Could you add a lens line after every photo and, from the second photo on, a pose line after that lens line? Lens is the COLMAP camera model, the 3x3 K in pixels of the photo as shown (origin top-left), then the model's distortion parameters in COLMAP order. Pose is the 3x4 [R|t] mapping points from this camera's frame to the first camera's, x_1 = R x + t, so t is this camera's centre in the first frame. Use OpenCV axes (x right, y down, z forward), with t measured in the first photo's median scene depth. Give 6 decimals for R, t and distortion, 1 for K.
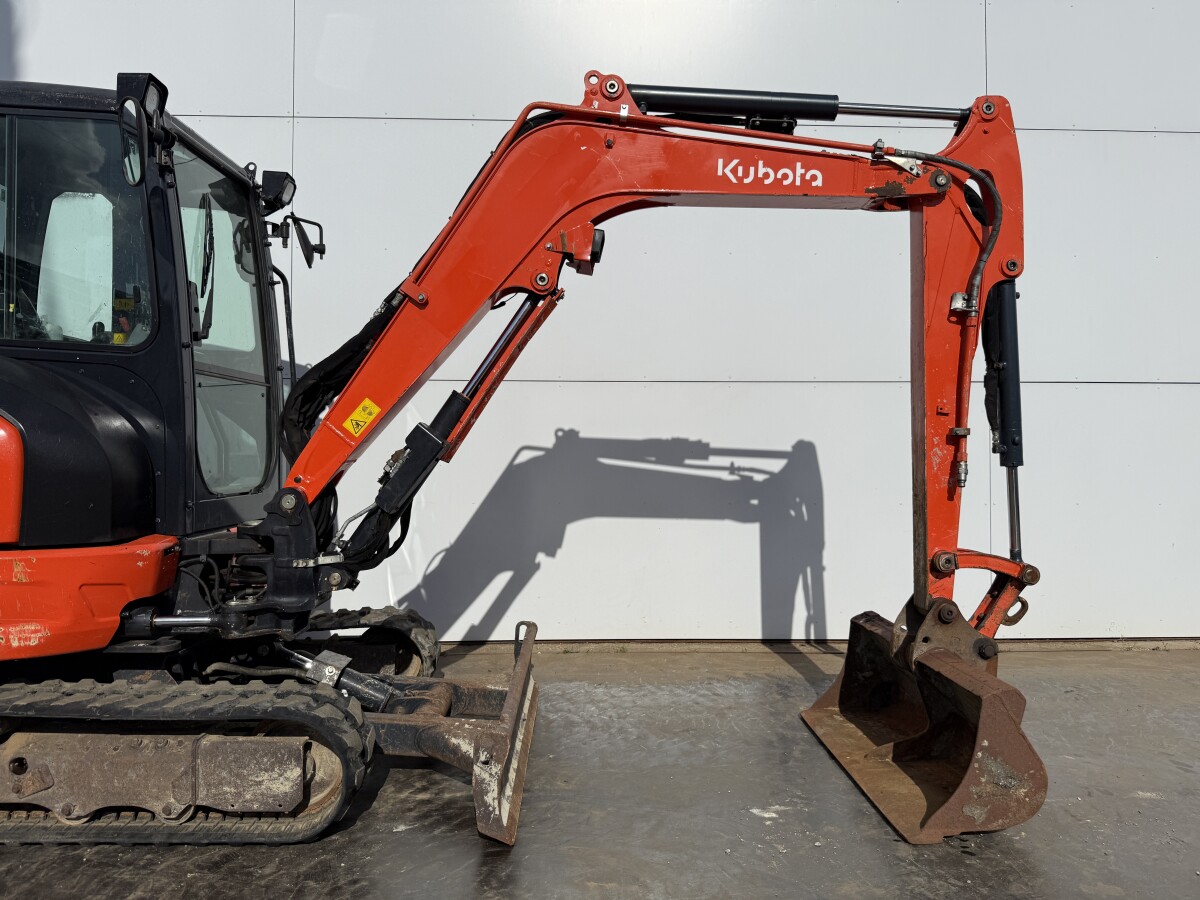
lens RADIAL K [[848.1, 0, 603.3], [0, 848.1, 446.5], [0, 0, 1]] dist [0.069228, -0.106401]
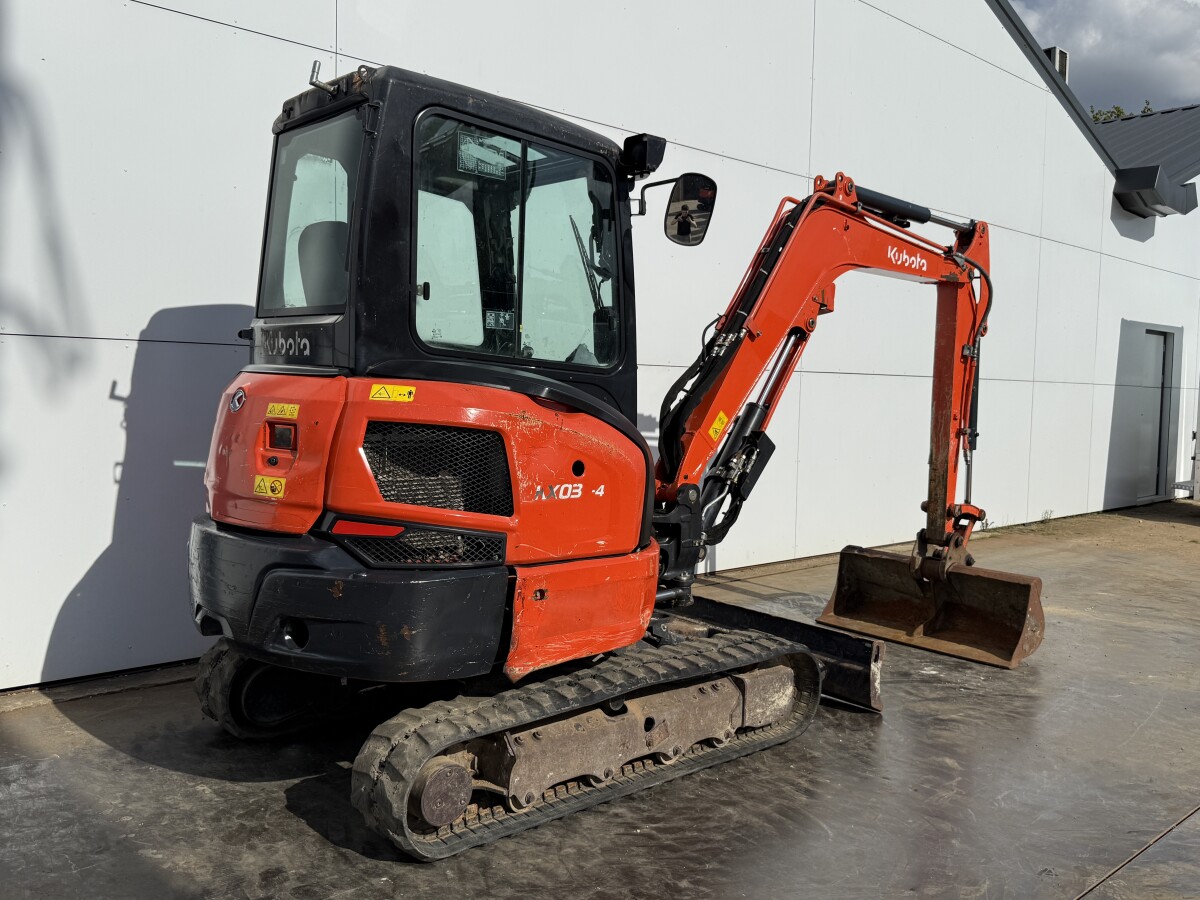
lens RADIAL K [[1004.1, 0, 590.8], [0, 1004.1, 446.2], [0, 0, 1]] dist [0.137214, -0.288411]
pose [[0.765010, -0.021948, 0.643644, -1.352583], [-0.034236, 0.996620, 0.074676, -0.106375], [-0.643107, -0.079164, 0.761673, -0.020810]]
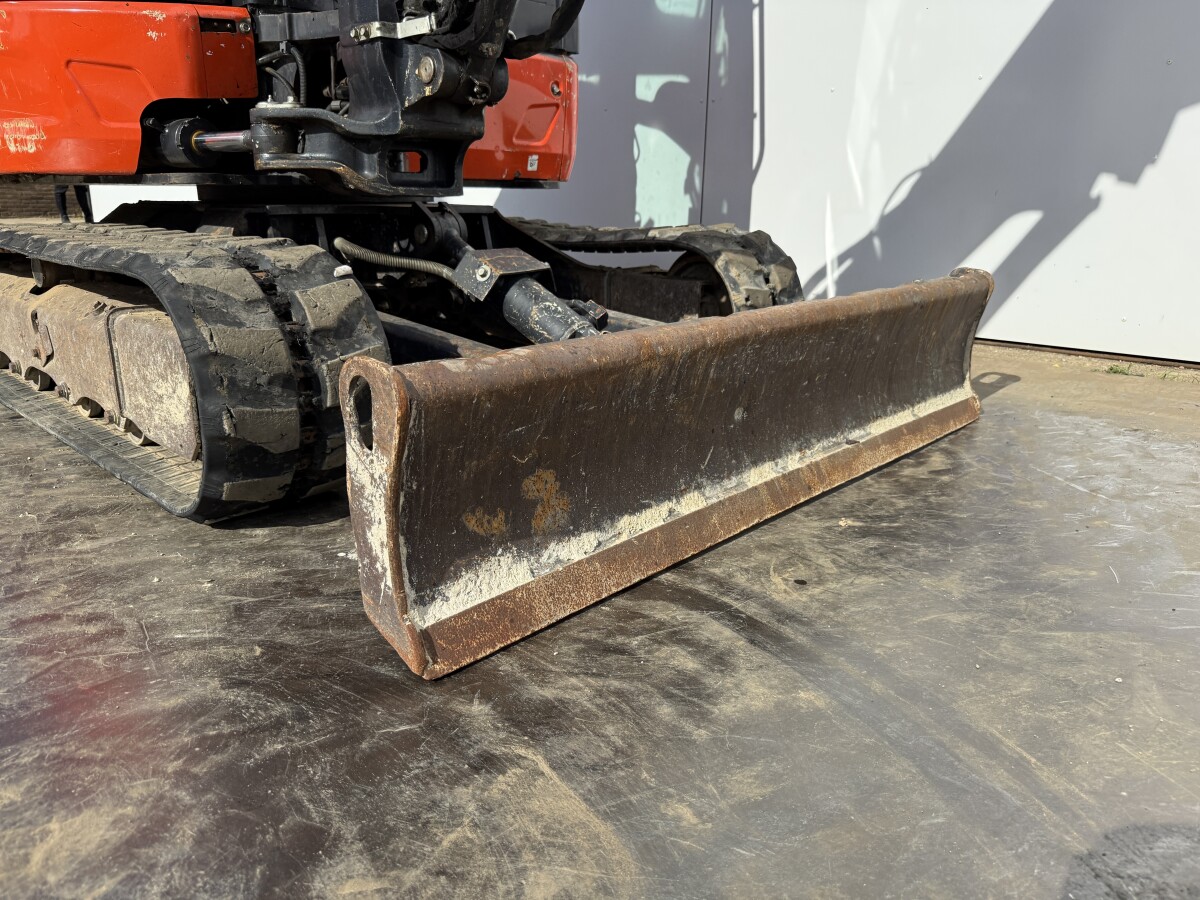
lens RADIAL K [[843.0, 0, 600.0], [0, 843.0, 450.0], [0, 0, 1]] dist [0.091781, -0.175951]
pose [[0.707766, 0.202352, -0.676846, 0.134125], [-0.001740, 0.958596, 0.284765, 0.218313], [0.706445, -0.200370, 0.678814, 0.666960]]
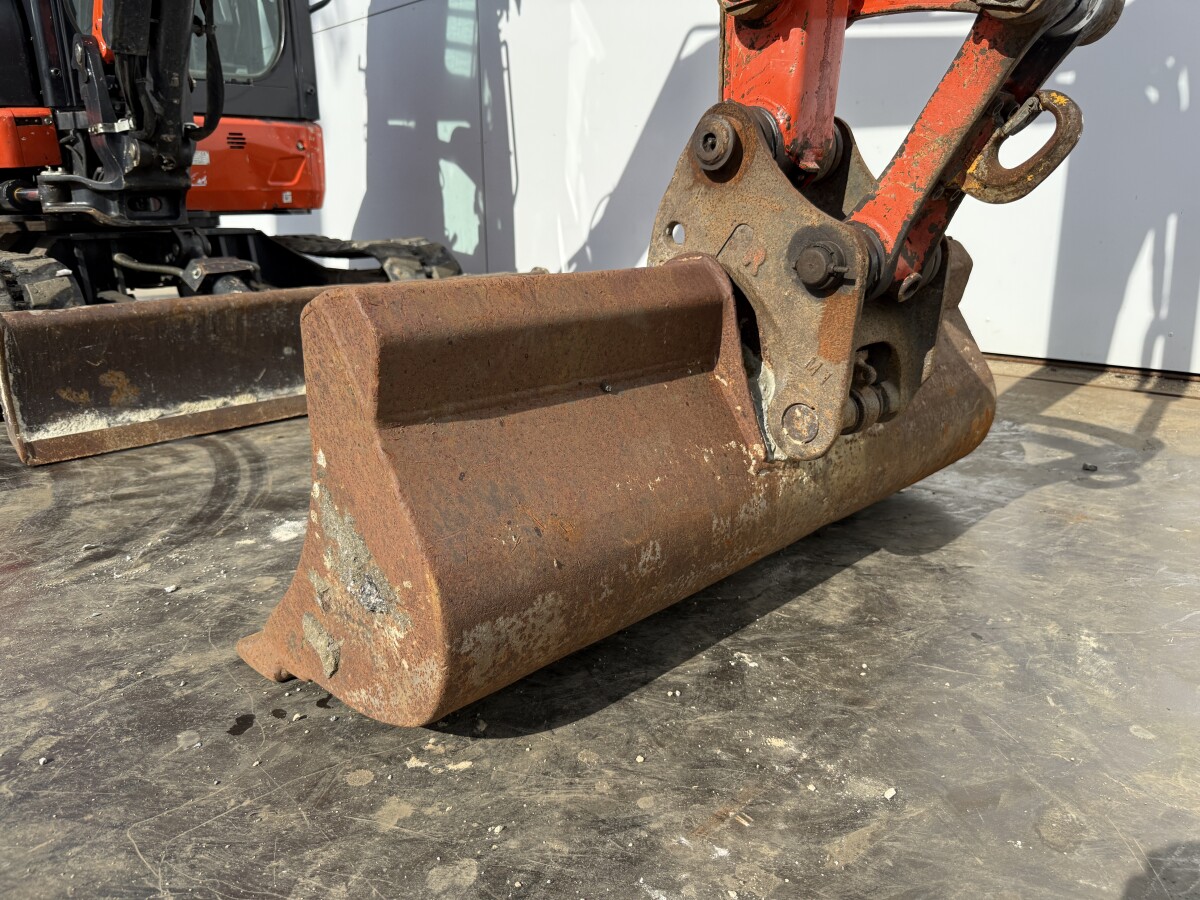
lens RADIAL K [[851.8, 0, 592.9], [0, 851.8, 451.1], [0, 0, 1]] dist [0.036987, -0.059642]
pose [[0.682855, 0.185704, -0.706557, 0.601331], [0.020716, 0.961841, 0.272822, 0.210018], [0.730260, -0.200935, 0.652951, 0.704408]]
